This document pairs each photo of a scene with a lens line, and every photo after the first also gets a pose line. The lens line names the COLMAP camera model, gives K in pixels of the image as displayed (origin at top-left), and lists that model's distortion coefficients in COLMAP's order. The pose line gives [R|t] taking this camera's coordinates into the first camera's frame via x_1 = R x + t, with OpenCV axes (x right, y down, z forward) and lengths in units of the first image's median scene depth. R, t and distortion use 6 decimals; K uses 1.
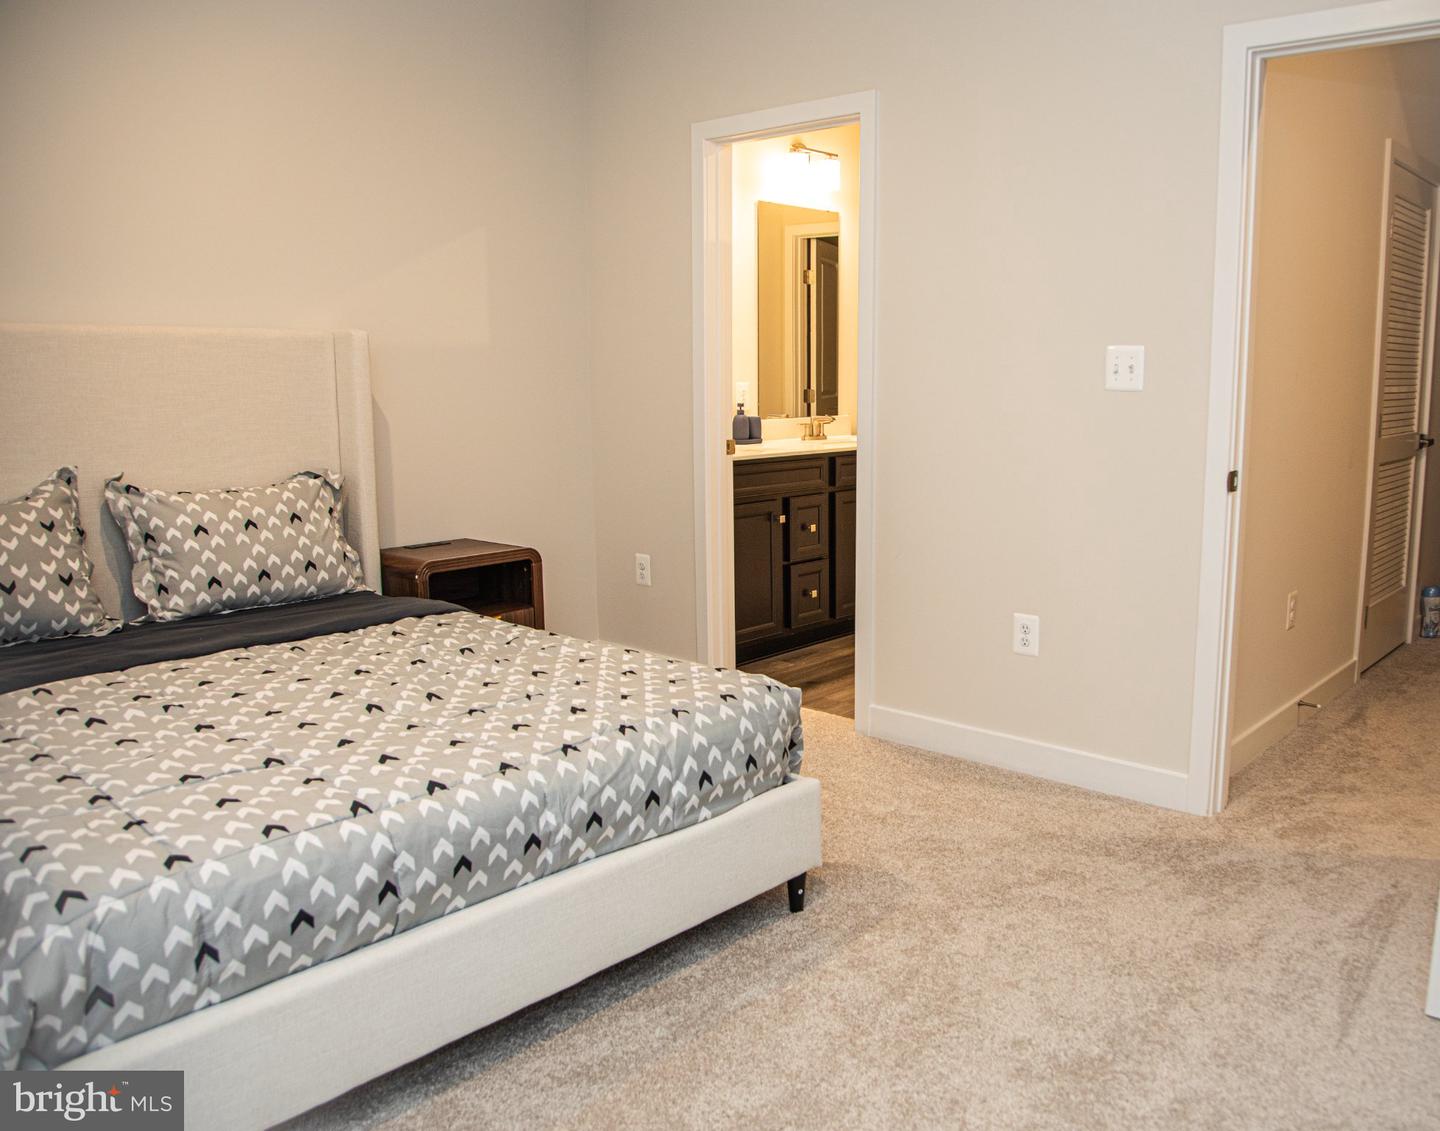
lens RADIAL K [[1210.1, 0, 719.2], [0, 1210.1, 563.6], [0, 0, 1]] dist [0.001028, 0.000122]
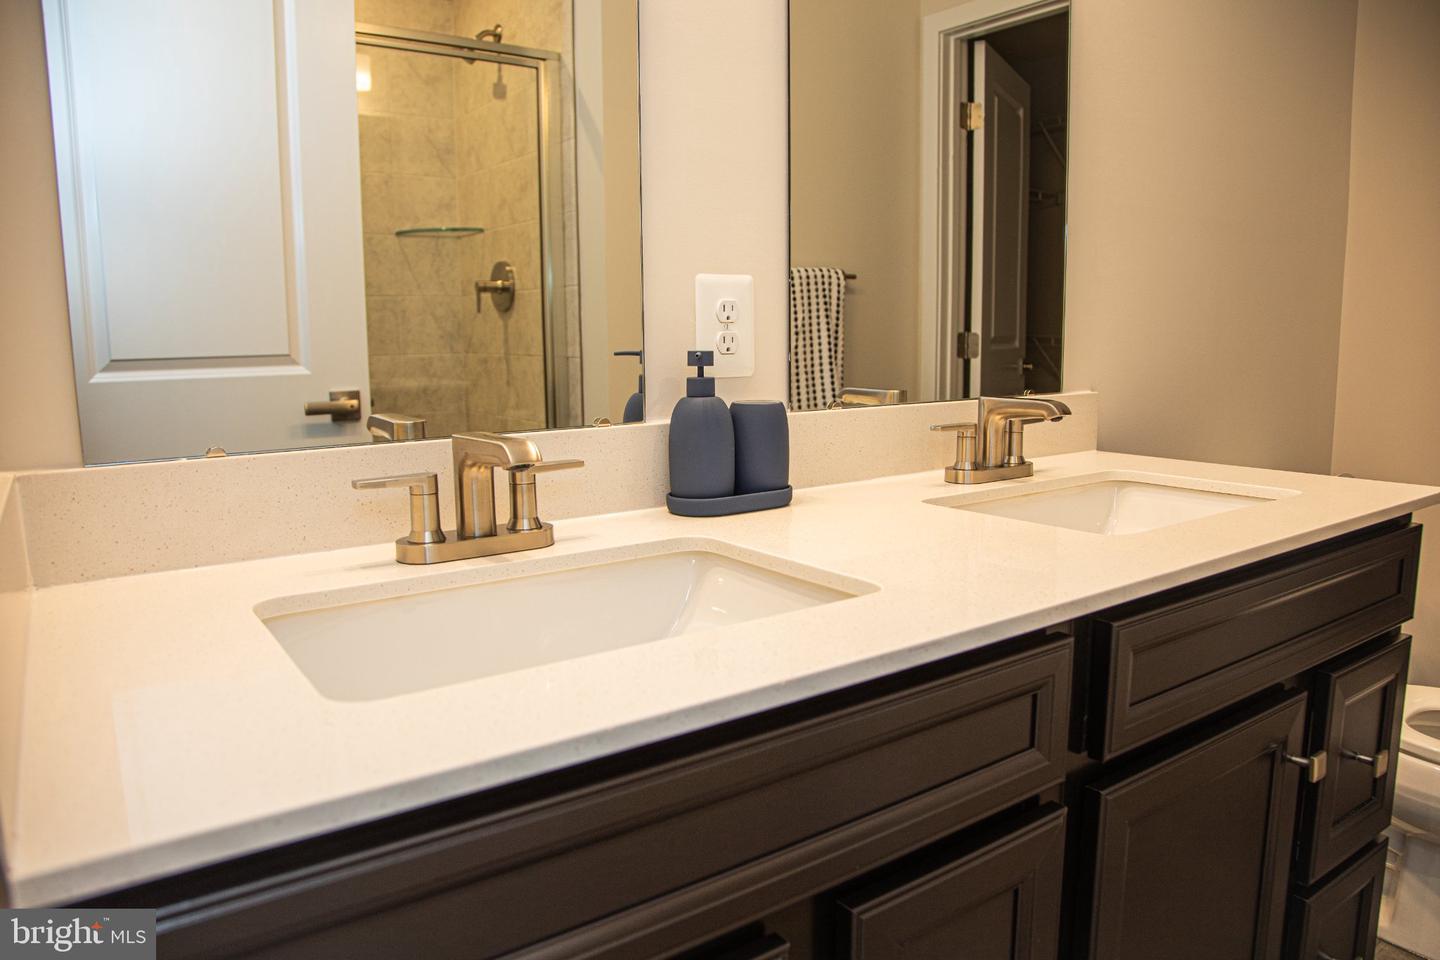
lens RADIAL K [[1007.0, 0, 722.1], [0, 1007.0, 482.1], [0, 0, 1]] dist [-0.075439, 0.000257]
pose [[0.987448, 0.025481, -0.155877, 0.051591], [-0.027408, 0.999572, -0.010226, -0.096241], [0.155550, 0.014370, 0.987723, 0.740752]]
